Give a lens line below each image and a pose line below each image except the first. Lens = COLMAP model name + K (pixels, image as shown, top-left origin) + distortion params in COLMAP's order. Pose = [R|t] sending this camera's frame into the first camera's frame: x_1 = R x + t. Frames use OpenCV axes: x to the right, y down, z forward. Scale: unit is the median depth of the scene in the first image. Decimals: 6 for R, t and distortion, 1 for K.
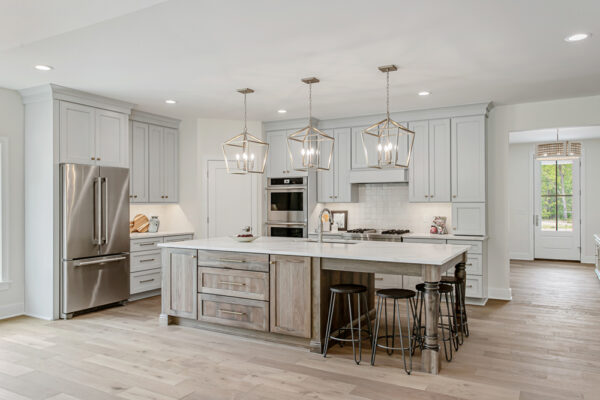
lens RADIAL K [[458.3, 0, 300.1], [0, 458.3, 199.4], [0, 0, 1]] dist [0.003832, 0.000990]
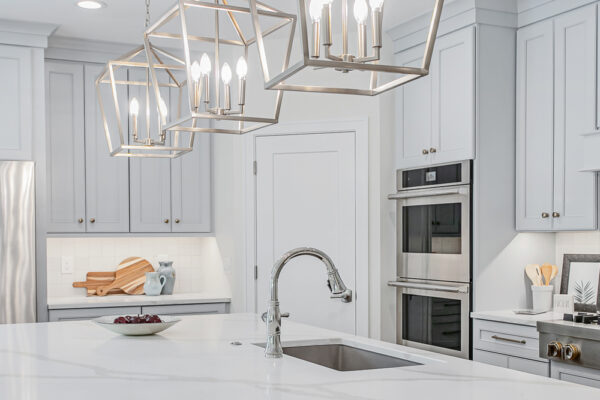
lens RADIAL K [[749.5, 0, 299.3], [0, 749.5, 201.2], [0, 0, 1]] dist [0.036836, 0.000000]
pose [[0.825250, -0.028551, -0.564045, 0.239555], [0.005535, 0.999082, -0.042473, 0.008030], [0.564740, 0.031929, 0.824651, 0.425271]]
